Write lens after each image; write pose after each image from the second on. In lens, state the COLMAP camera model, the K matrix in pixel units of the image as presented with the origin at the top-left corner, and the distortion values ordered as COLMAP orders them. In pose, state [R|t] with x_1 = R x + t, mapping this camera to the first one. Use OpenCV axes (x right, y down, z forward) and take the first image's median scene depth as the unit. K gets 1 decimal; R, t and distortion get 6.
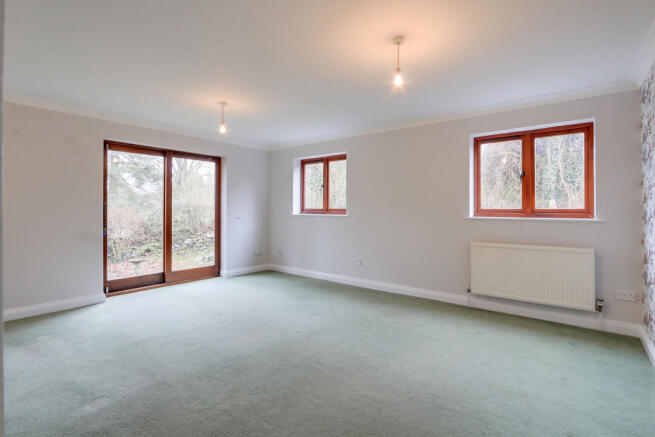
lens RADIAL K [[299.6, 0, 330.2], [0, 299.6, 206.0], [0, 0, 1]] dist [0.000116, -0.000038]
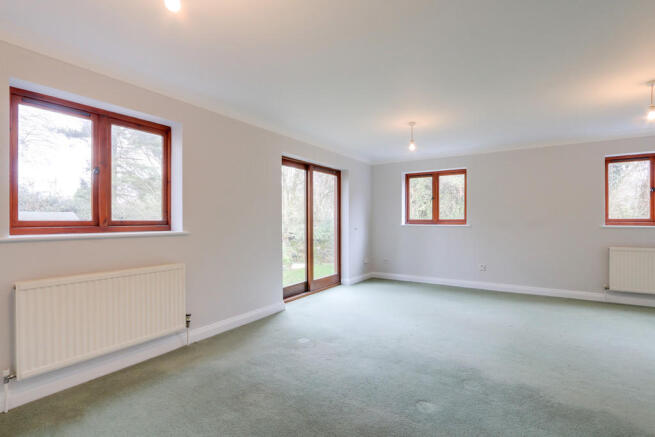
lens RADIAL K [[303.0, 0, 327.5], [0, 303.0, 218.5], [0, 0, 1]] dist [0.000198, 0.000038]
pose [[0.994901, -0.004522, 0.100757, -0.535168], [0.004177, 0.999985, 0.003638, -0.000119], [-0.100772, -0.003198, 0.994904, -0.050562]]
